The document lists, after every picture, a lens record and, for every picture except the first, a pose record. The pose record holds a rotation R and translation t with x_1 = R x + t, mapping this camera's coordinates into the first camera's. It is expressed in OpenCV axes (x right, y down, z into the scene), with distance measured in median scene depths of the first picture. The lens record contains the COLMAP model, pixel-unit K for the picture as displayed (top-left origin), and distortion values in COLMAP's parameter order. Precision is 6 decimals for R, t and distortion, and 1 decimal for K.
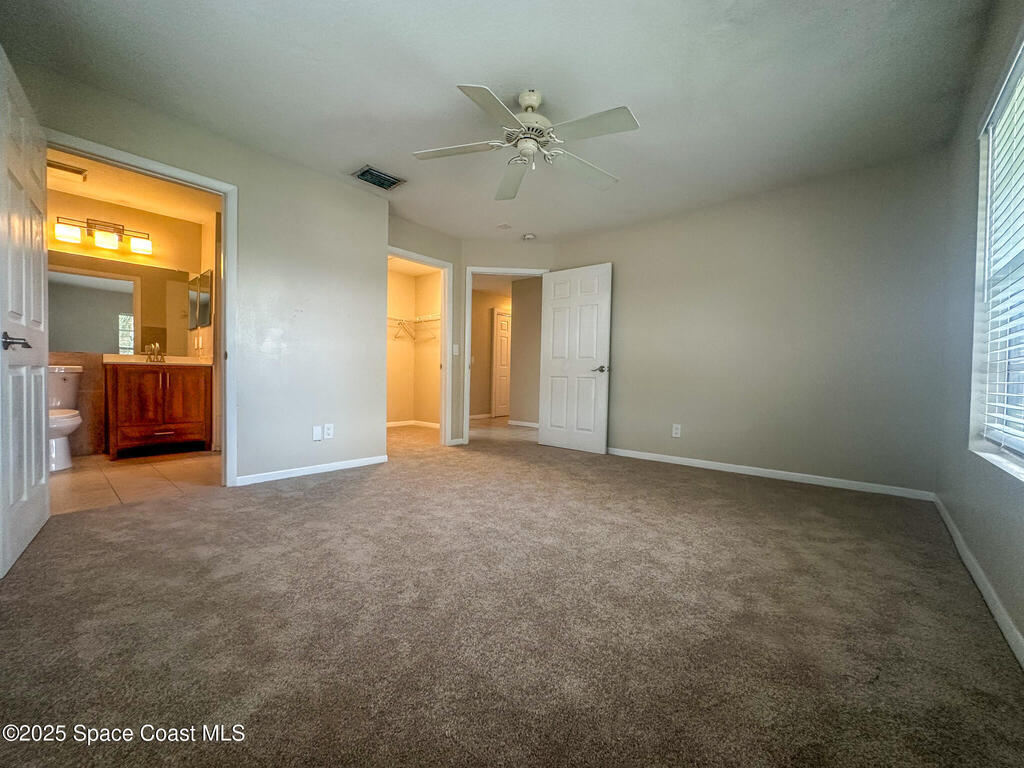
lens RADIAL K [[409.4, 0, 513.5], [0, 409.4, 380.1], [0, 0, 1]] dist [-0.000850, 0.000064]
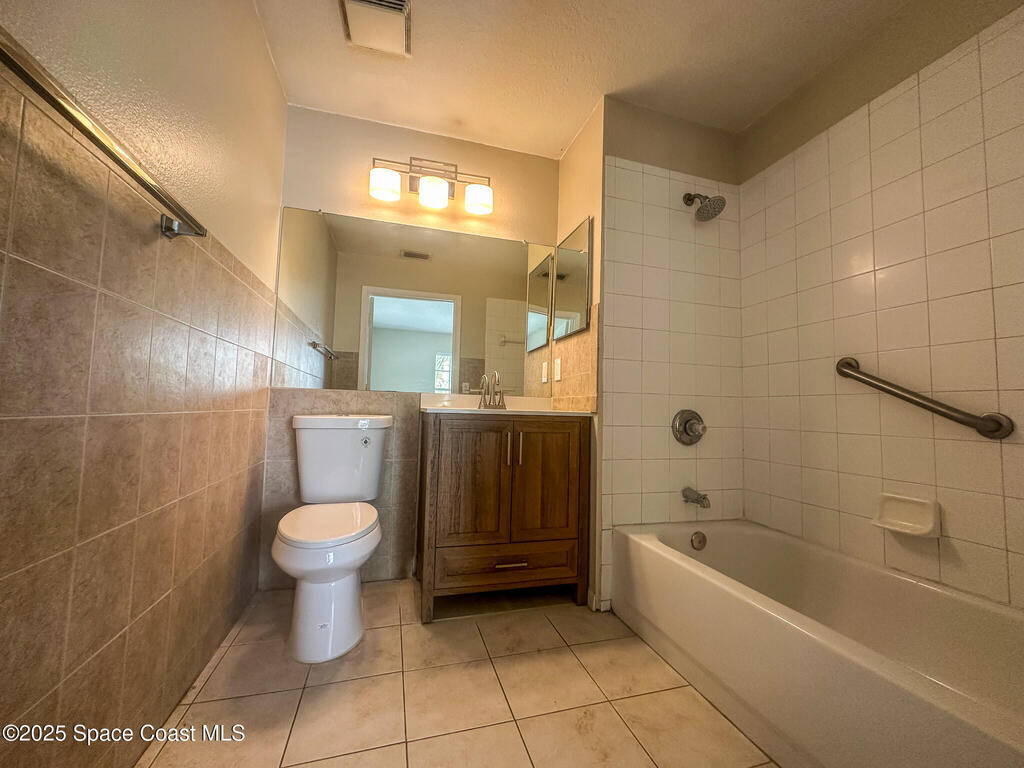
lens RADIAL K [[409.4, 0, 513.5], [0, 409.4, 380.1], [0, 0, 1]] dist [-0.000850, 0.000064]
pose [[0.841848, -0.030726, -0.538839, -0.566604], [-0.020640, 0.995815, -0.089032, -0.033120], [0.539320, 0.086073, 0.837691, 0.569475]]
